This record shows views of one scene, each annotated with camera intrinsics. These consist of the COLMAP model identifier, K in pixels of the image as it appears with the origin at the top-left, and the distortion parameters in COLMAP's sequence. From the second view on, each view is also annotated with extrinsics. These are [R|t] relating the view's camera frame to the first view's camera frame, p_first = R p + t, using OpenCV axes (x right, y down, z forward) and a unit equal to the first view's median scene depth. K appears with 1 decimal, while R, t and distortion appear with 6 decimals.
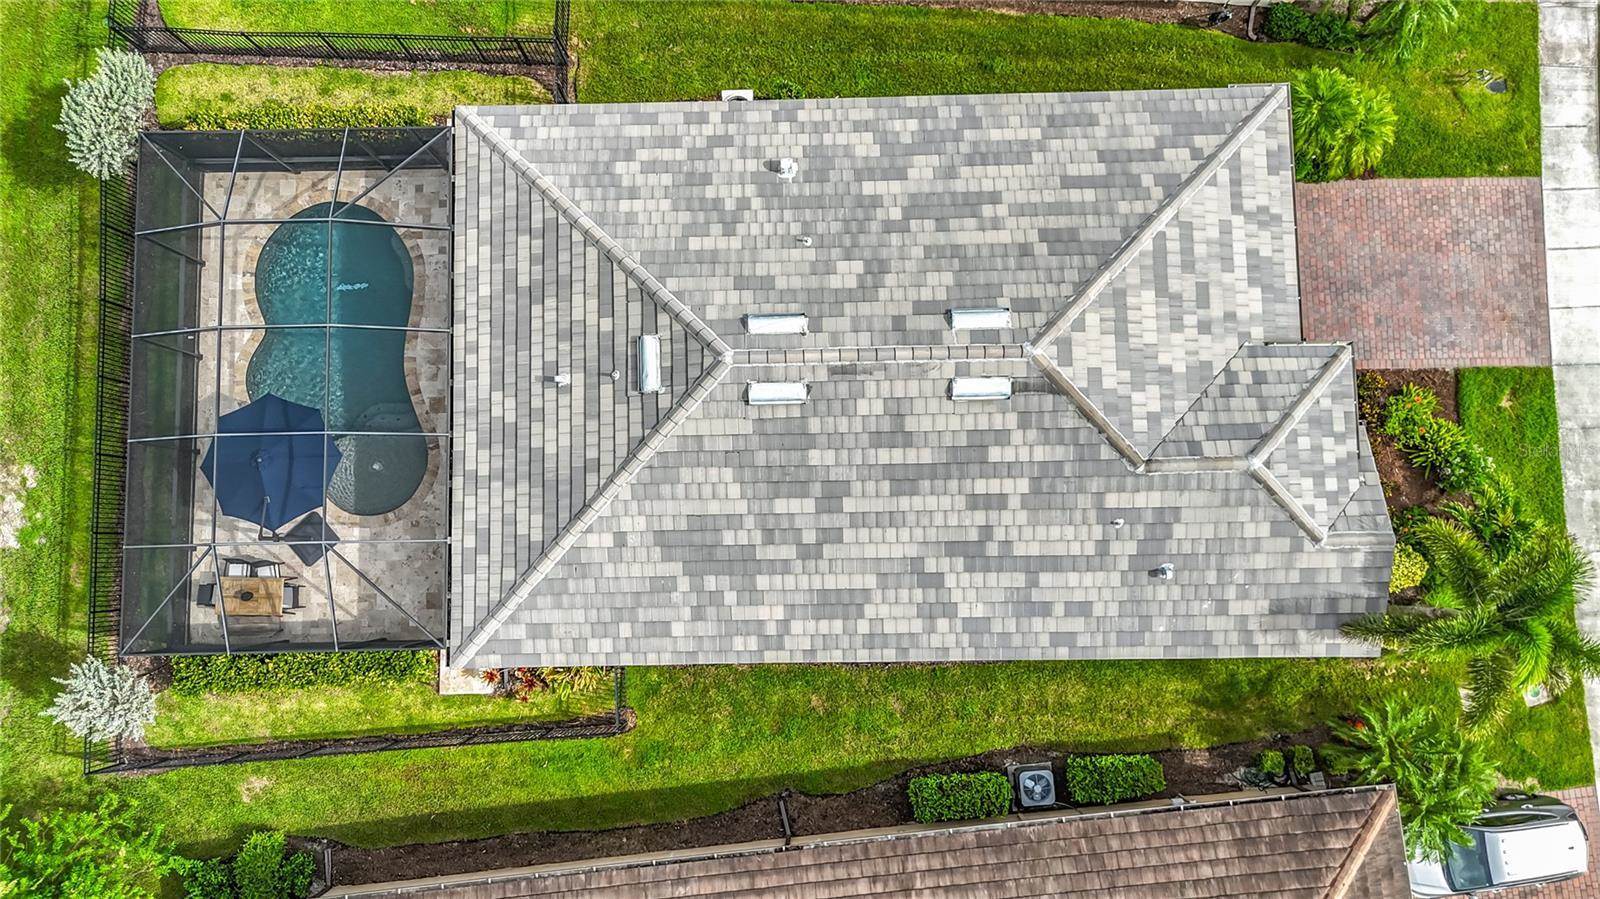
lens RADIAL K [[1234.5, 0, 815.5], [0, 1234.5, 458.2], [0, 0, 1]] dist [0.040534, -0.002118]
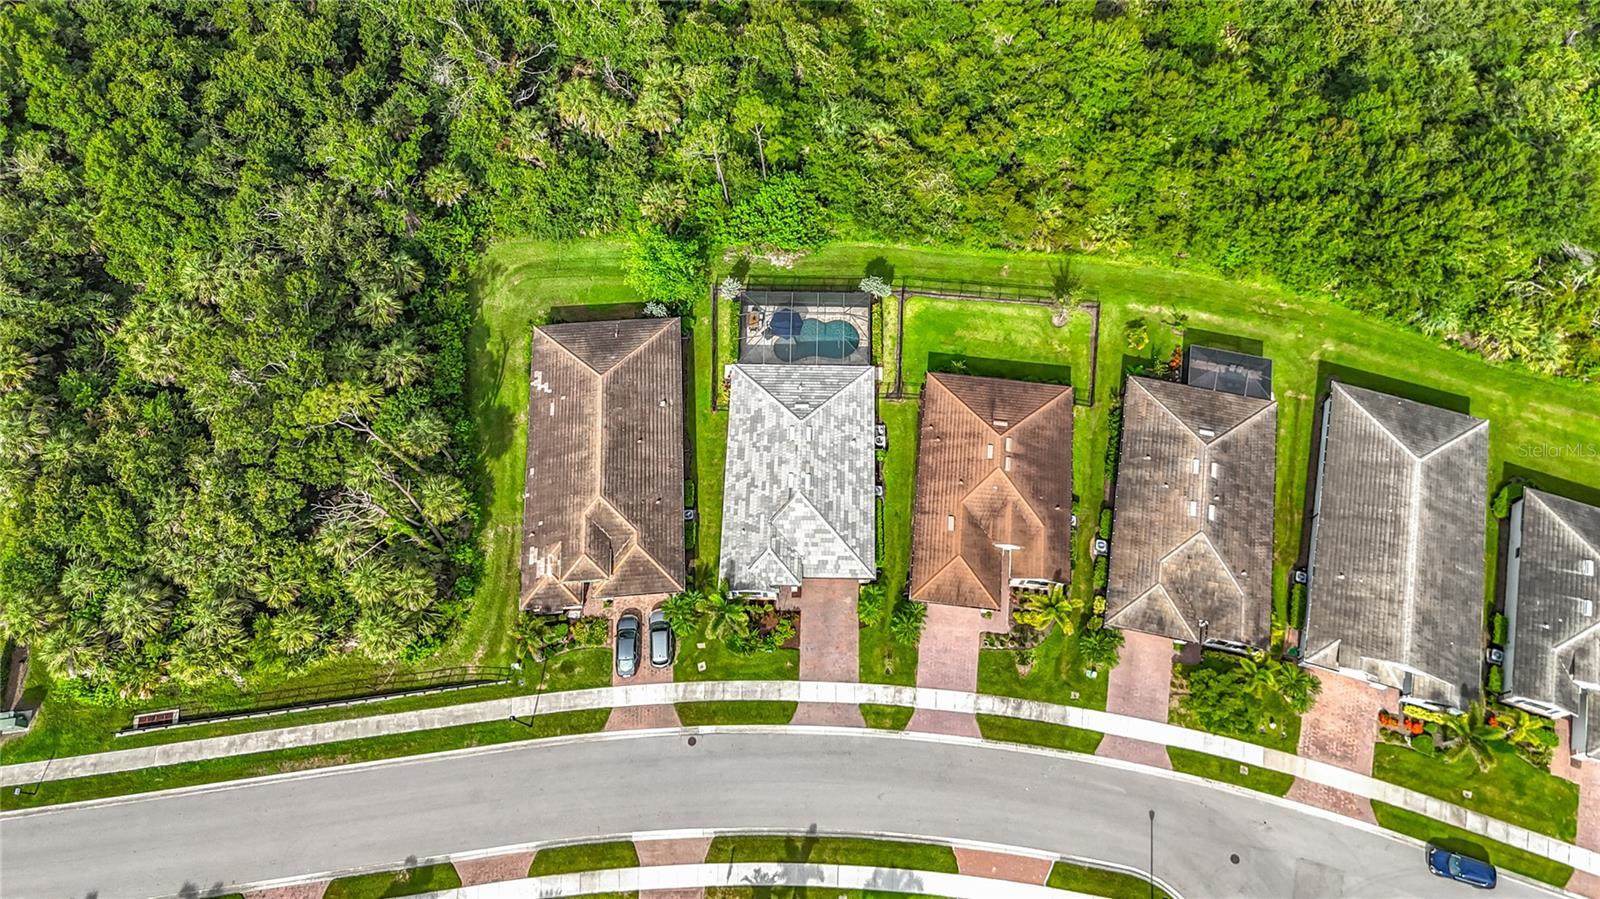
lens RADIAL K [[1236.4, 0, 829.6], [0, 1236.4, 268.1], [0, 0, 1]] dist [0.073866, -0.010812]
pose [[-0.032199, 0.887448, -0.459781, 1.228366], [-0.995831, 0.010797, 0.090580, -0.498194], [0.085349, 0.460781, 0.883401, -2.583560]]
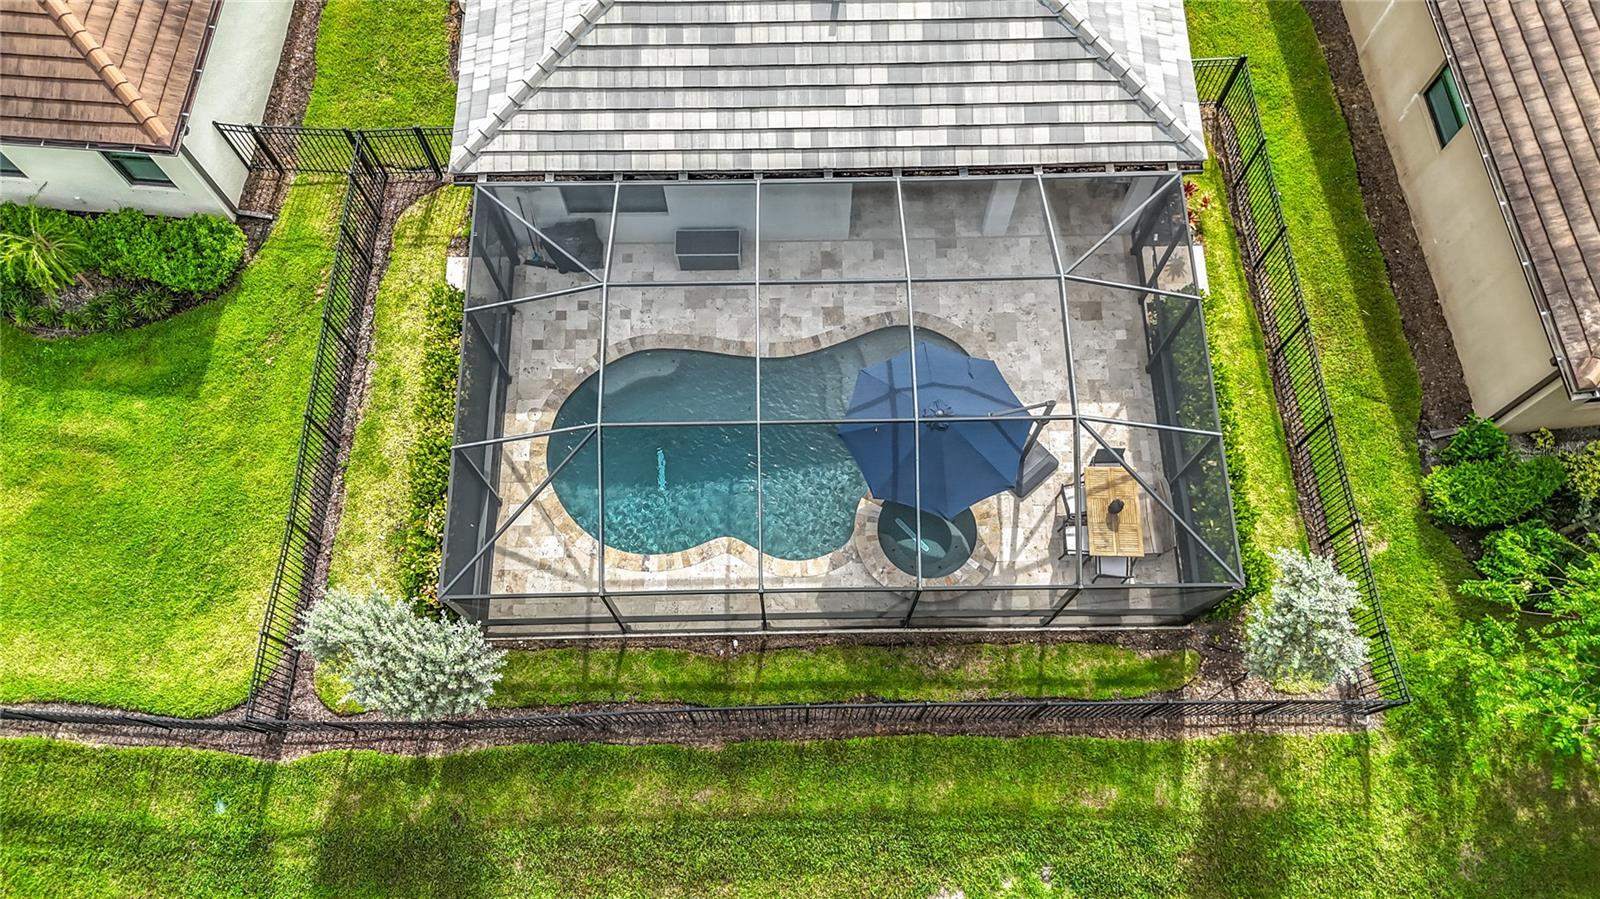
lens RADIAL K [[1234.5, 0, 815.5], [0, 1234.5, 458.2], [0, 0, 1]] dist [0.040534, -0.002118]
pose [[-0.004171, -0.922378, 0.386266, -0.734609], [0.995358, 0.033312, 0.090296, -0.129951], [-0.096154, 0.384849, 0.917957, 0.375520]]
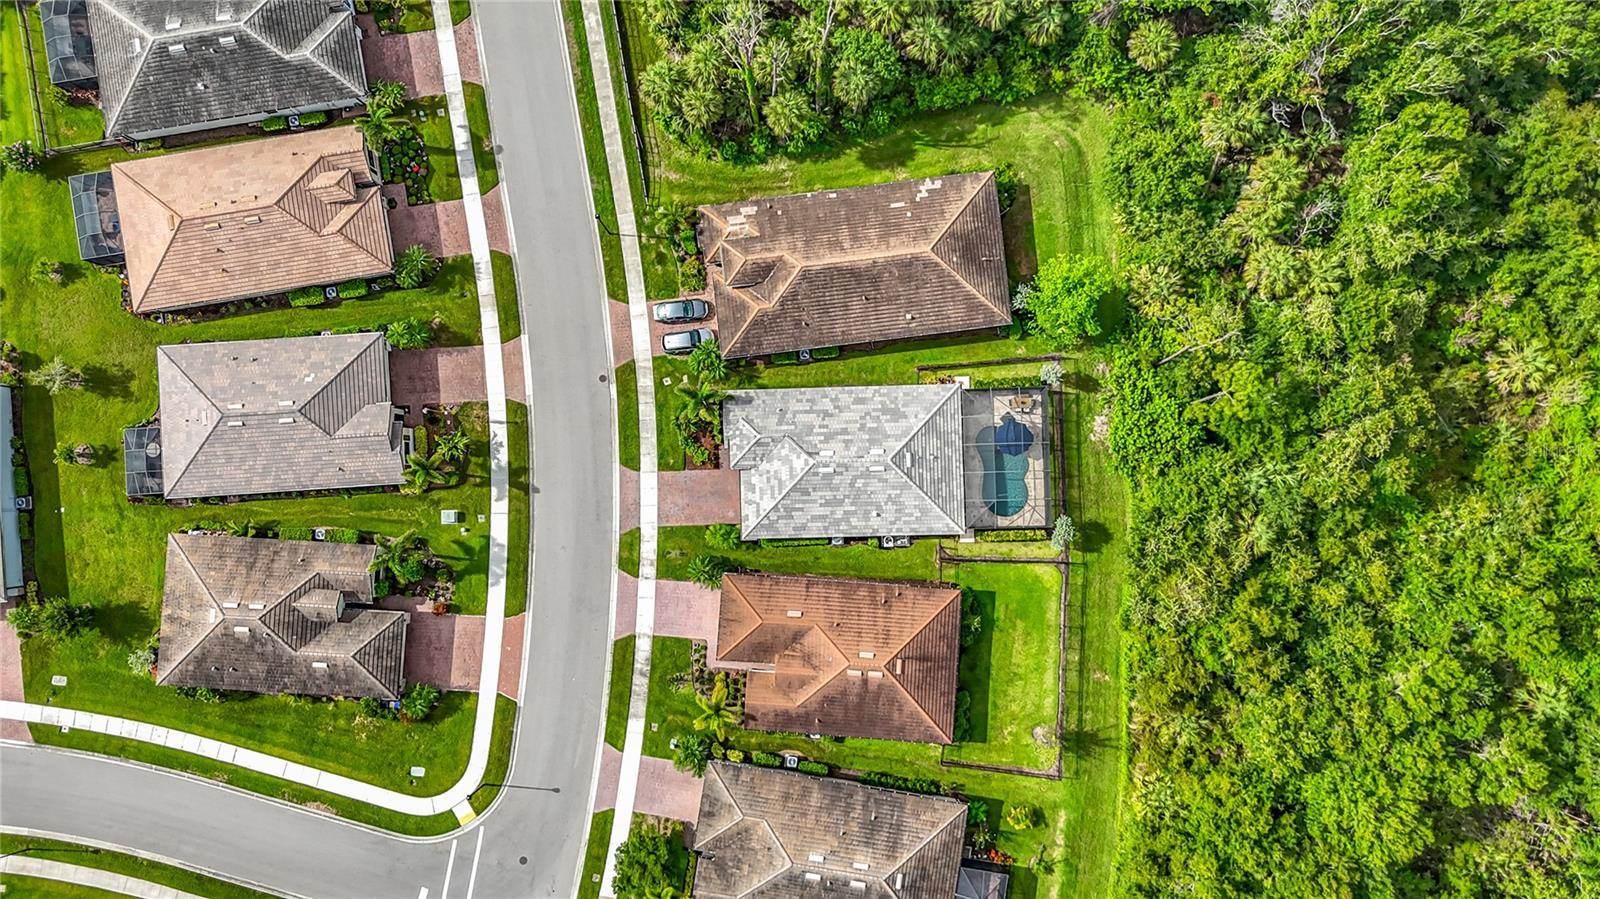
lens RADIAL K [[1198.6, 0, 800.0], [0, 1198.6, 449.5], [0, 0, 1]] dist [0.090921, -0.124977]
pose [[-0.999574, 0.011363, 0.026902, 0.102059], [-0.007990, -0.992458, 0.122327, -0.467558], [0.028089, 0.122060, 0.992125, -2.590588]]
